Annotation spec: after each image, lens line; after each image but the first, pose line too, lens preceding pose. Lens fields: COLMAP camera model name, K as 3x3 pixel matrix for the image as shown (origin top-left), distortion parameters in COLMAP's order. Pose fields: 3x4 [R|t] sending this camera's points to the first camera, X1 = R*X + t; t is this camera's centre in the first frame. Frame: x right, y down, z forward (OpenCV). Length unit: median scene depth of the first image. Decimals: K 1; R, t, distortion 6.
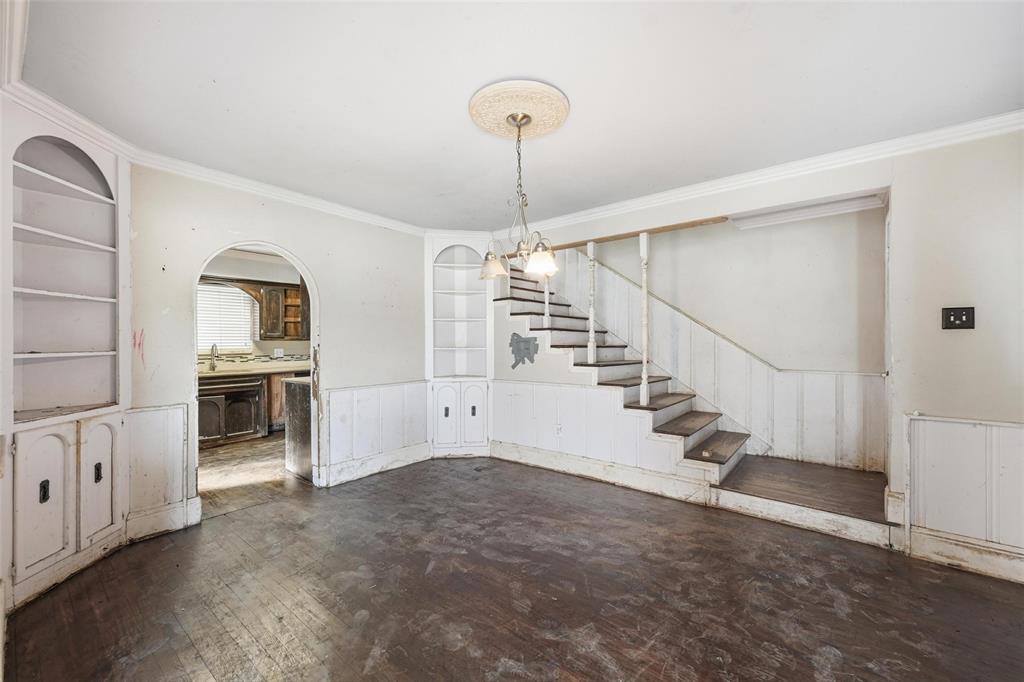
lens RADIAL K [[408.2, 0, 514.5], [0, 408.2, 341.2], [0, 0, 1]] dist [-0.000118, -0.000718]
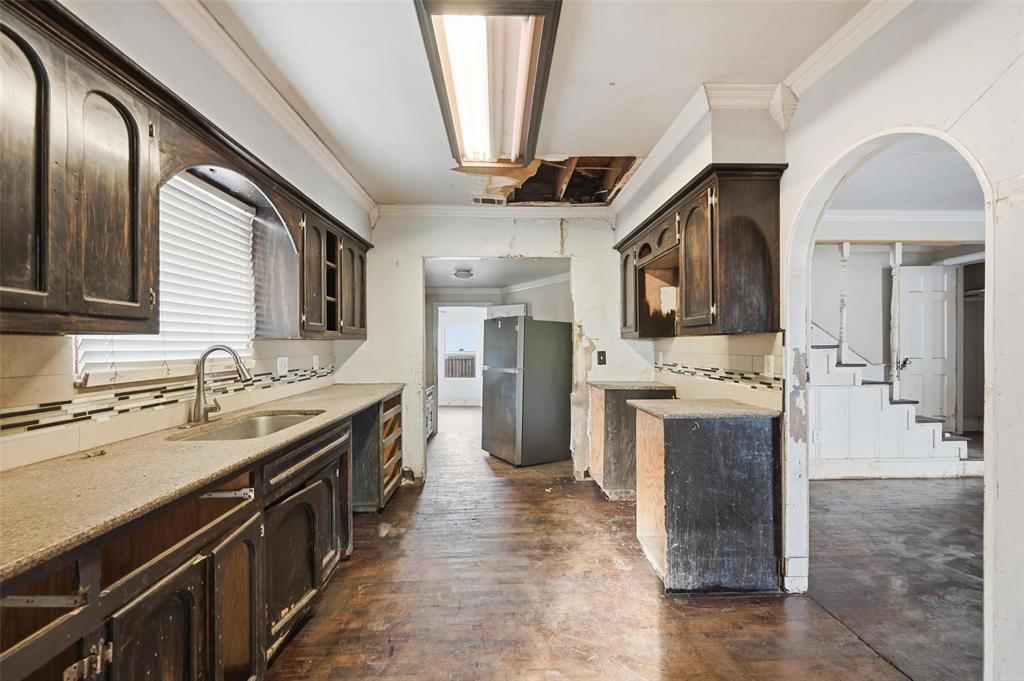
lens RADIAL K [[411.3, 0, 510.5], [0, 411.3, 342.7], [0, 0, 1]] dist [0.001378, 0.000077]
pose [[0.764239, 0.000978, 0.644932, -1.141751], [0.001924, 0.999991, -0.003797, 0.006500], [-0.644930, 0.004143, 0.764231, 0.796242]]
